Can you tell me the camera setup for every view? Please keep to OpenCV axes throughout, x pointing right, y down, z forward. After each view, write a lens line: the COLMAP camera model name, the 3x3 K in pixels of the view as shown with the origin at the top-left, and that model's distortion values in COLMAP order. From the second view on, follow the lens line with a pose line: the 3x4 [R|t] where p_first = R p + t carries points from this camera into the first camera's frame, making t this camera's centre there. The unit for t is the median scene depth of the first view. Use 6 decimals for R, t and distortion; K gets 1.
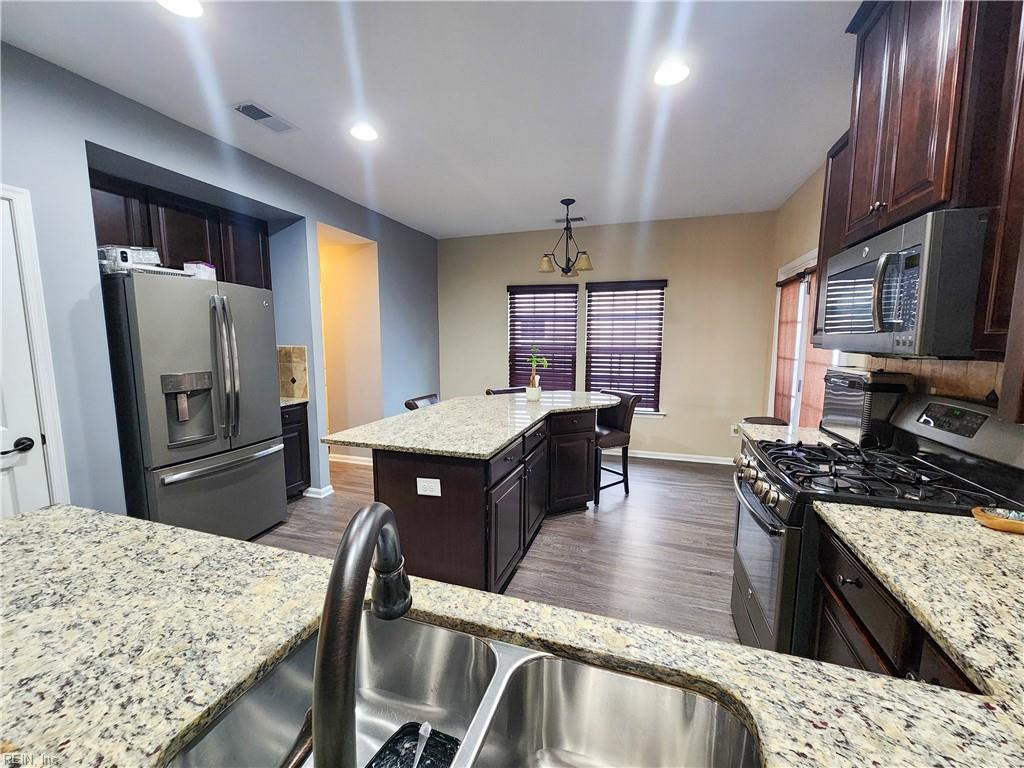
lens RADIAL K [[427.4, 0, 505.7], [0, 427.4, 392.6], [0, 0, 1]] dist [-0.000156, -0.000326]
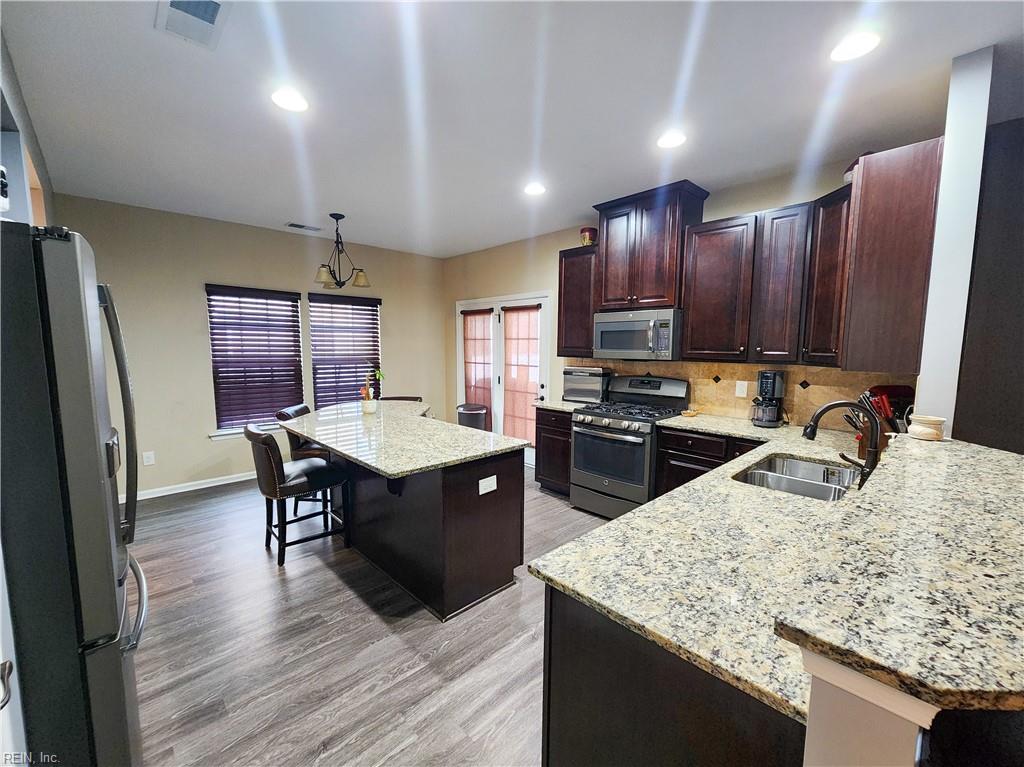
lens RADIAL K [[427.4, 0, 505.7], [0, 427.4, 392.1], [0, 0, 1]] dist [-0.000156, -0.000326]
pose [[0.460426, -0.097172, 0.882364, -1.192867], [0.107131, 0.992808, 0.053432, -0.089567], [-0.881210, 0.069927, 0.467525, 0.408521]]
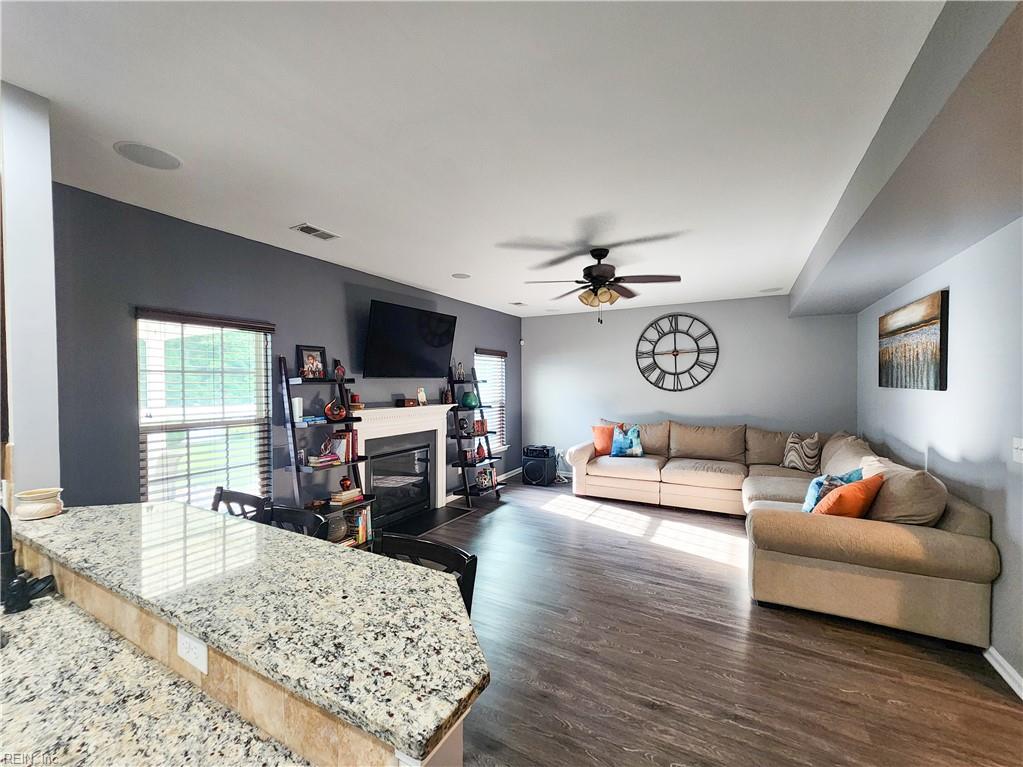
lens RADIAL K [[420.4, 0, 504.9], [0, 420.4, 392.4], [0, 0, 1]] dist [0.002073, 0.000470]
pose [[-0.984372, -0.001552, 0.176094, -0.946551], [0.023968, 0.989476, 0.142701, -0.160580], [-0.174463, 0.144691, -0.973975, 0.625157]]
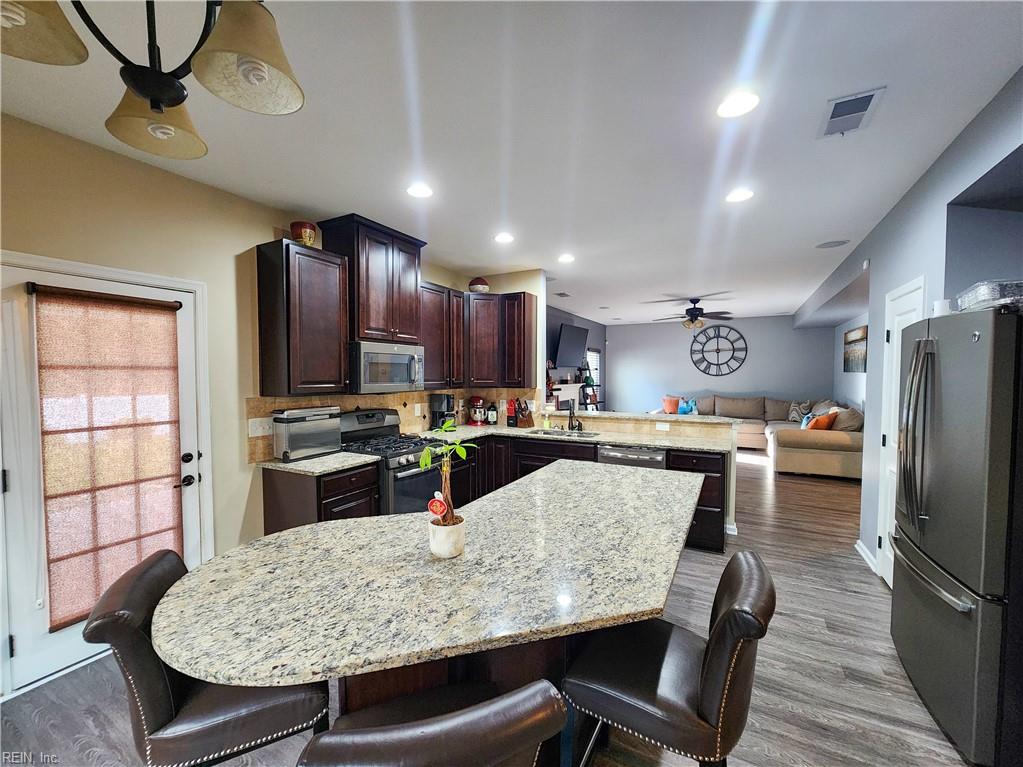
lens RADIAL K [[420.0, 0, 502.4], [0, 420.0, 391.1], [0, 0, 1]] dist [0.001149, 0.000073]
pose [[-0.984546, -0.005541, 0.175037, -0.095626], [0.023445, 0.986332, 0.163095, -0.354798], [-0.173548, 0.164679, -0.970959, 2.403497]]
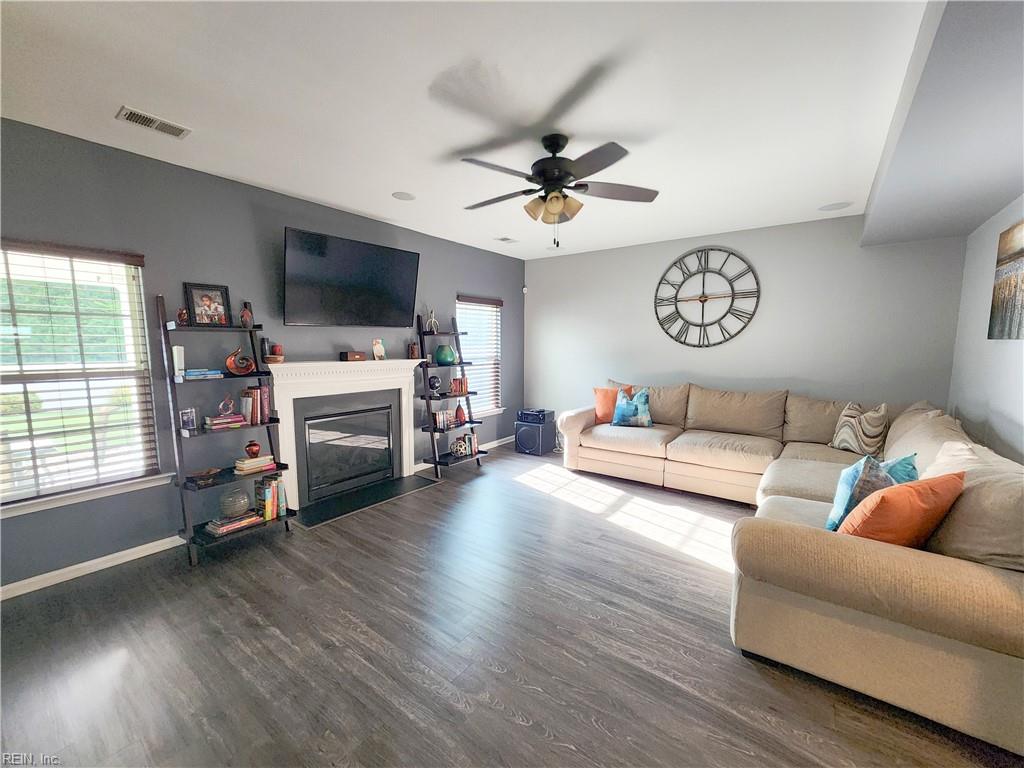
lens RADIAL K [[418.6, 0, 506.8], [0, 418.6, 393.2], [0, 0, 1]] dist [-0.000108, 0.000188]
pose [[-0.952191, -0.040400, 0.302820, -1.296592], [0.033170, 0.971686, 0.233934, -0.052617], [-0.303697, 0.232794, -0.923891, 0.102585]]
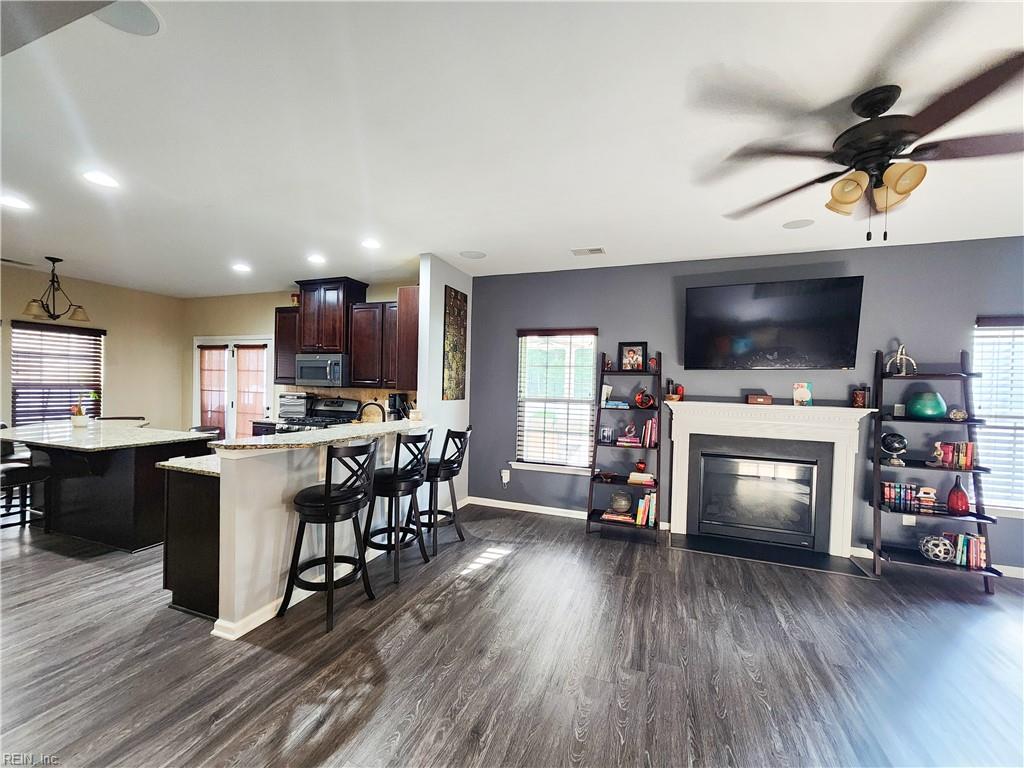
lens RADIAL K [[420.8, 0, 505.4], [0, 420.8, 392.9], [0, 0, 1]] dist [0.002073, 0.000470]
pose [[0.027374, -0.017092, 0.999479, -1.949628], [0.098447, 0.995039, 0.014320, 0.045330], [-0.994766, 0.098004, 0.028921, -0.455028]]
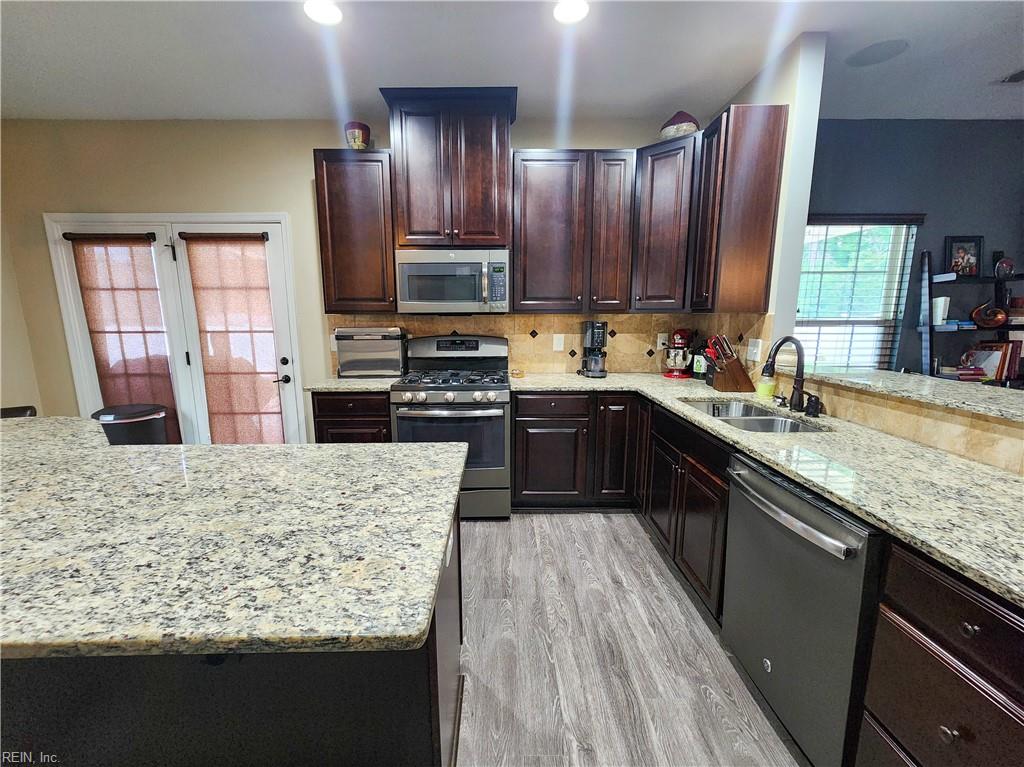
lens RADIAL K [[427.4, 0, 505.7], [0, 427.4, 392.1], [0, 0, 1]] dist [-0.000156, -0.000326]
pose [[-0.340206, -0.165694, 0.925638, -0.752164], [0.121561, 0.968345, 0.218017, -0.108886], [-0.932461, 0.186692, -0.309295, 1.104328]]
